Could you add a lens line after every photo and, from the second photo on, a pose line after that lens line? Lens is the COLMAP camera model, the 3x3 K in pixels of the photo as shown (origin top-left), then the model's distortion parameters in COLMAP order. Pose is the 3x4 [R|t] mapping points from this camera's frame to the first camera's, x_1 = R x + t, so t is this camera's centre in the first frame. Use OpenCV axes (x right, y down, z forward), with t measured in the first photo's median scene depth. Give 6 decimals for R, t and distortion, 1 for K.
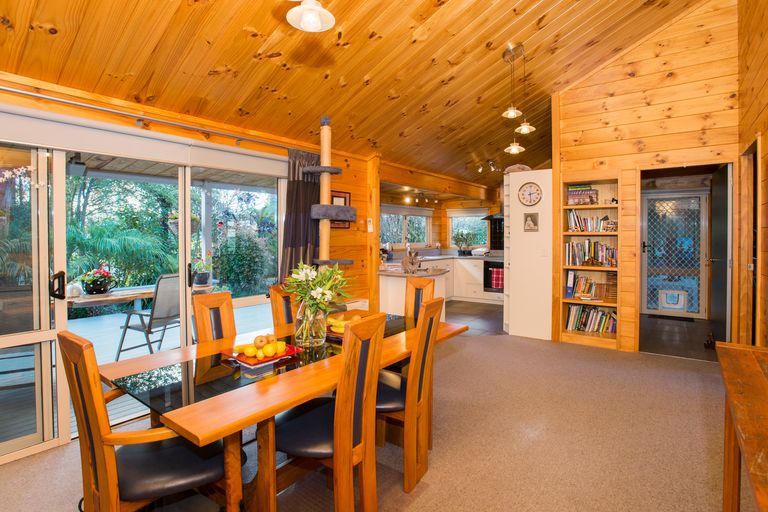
lens RADIAL K [[374.9, 0, 384.0], [0, 374.9, 256.0], [0, 0, 1]] dist [-0.035307, 0.000250]
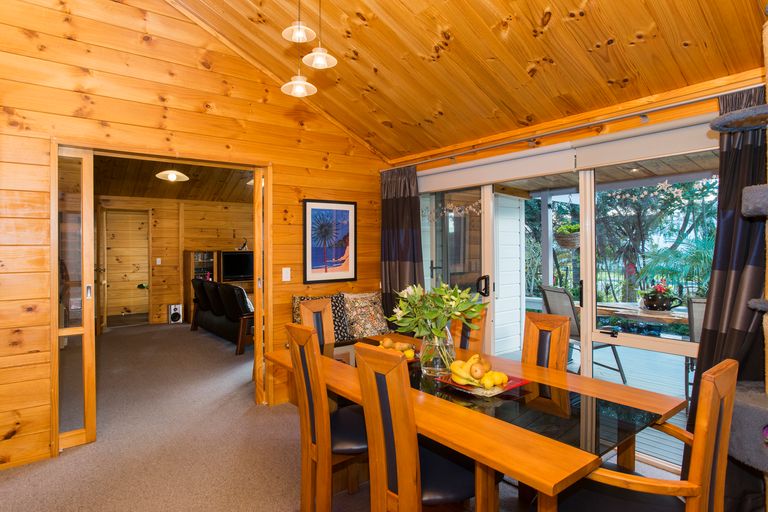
lens RADIAL K [[446.5, 0, 384.0], [0, 446.5, 256.0], [0, 0, 1]] dist [-0.032911, 0.000578]
pose [[-0.208990, 0.016973, -0.977770, 0.779110], [-0.042223, 0.998760, 0.026362, -0.056883], [0.977006, 0.046794, -0.208014, 0.979206]]
